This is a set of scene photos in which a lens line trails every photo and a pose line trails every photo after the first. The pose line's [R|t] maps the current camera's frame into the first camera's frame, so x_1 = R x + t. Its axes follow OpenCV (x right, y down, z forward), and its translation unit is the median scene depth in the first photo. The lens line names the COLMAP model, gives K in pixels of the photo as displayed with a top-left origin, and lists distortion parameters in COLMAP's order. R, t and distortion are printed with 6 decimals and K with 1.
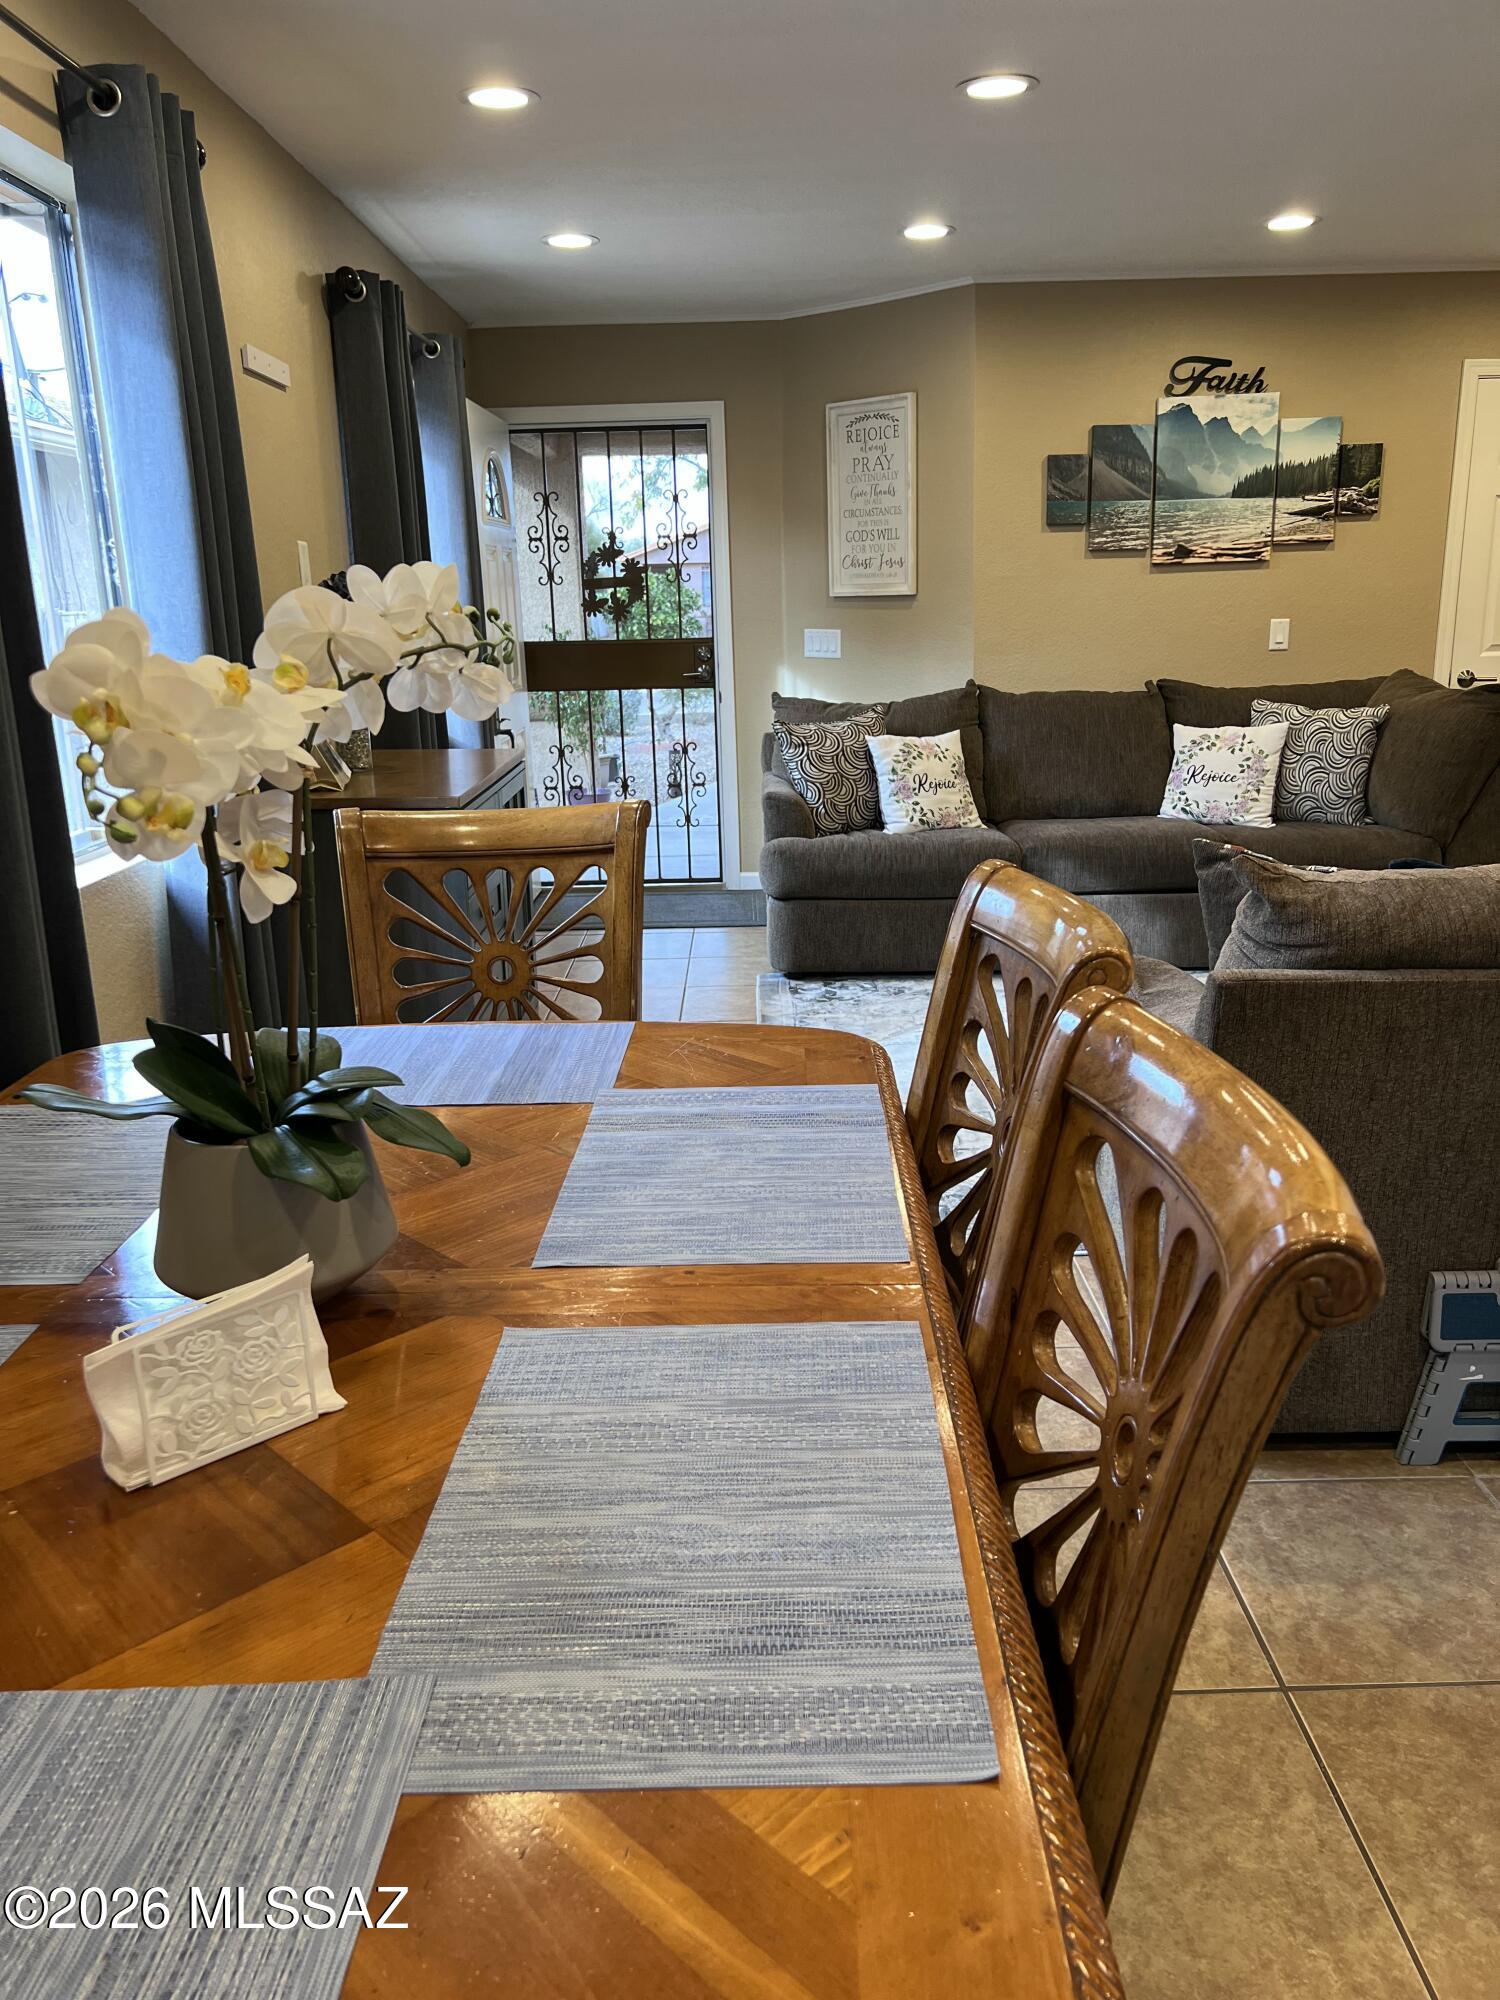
lens RADIAL K [[1517.5, 0, 758.3], [0, 1517.5, 1009.5], [0, 0, 1]] dist [0.062705, -0.075678]
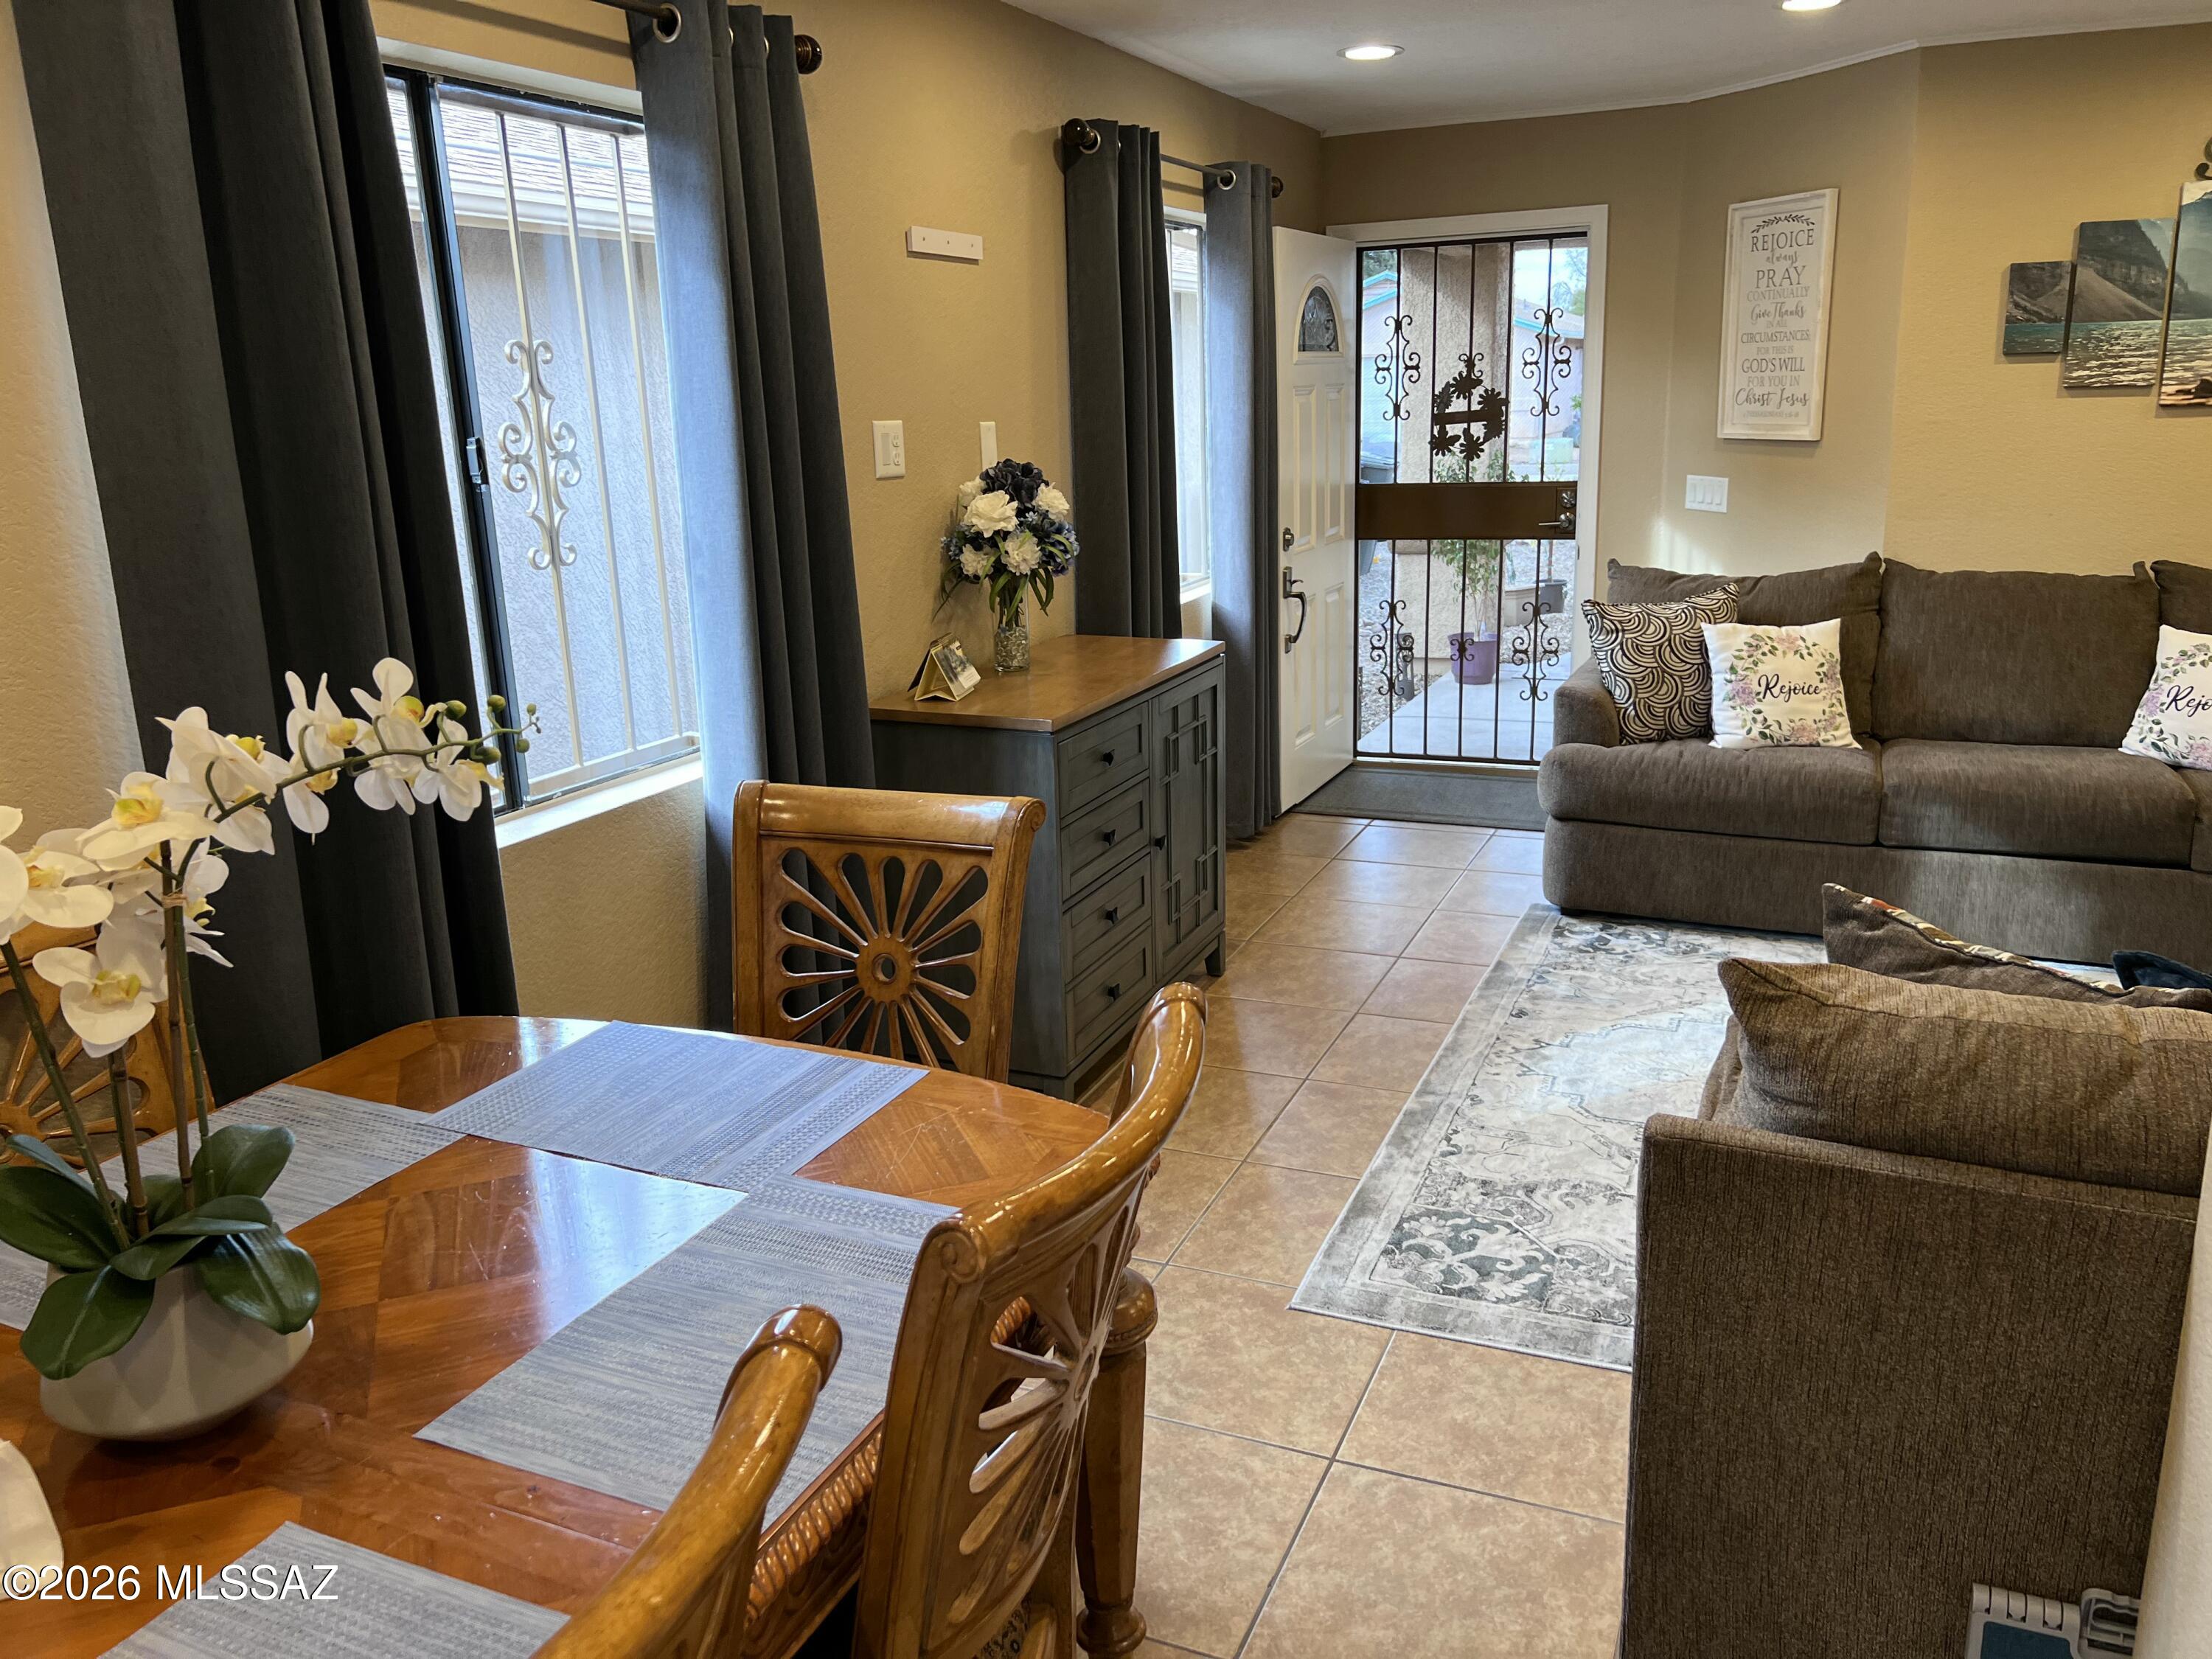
lens RADIAL K [[1678.3, 0, 1123.8], [0, 1678.3, 828.7], [0, 0, 1]] dist [0.062705, -0.075678]
pose [[0.915497, 0.099225, -0.389898, 0.146243], [-0.097034, 0.994958, 0.025366, -0.063075], [0.390449, 0.014611, 0.920509, 0.055528]]
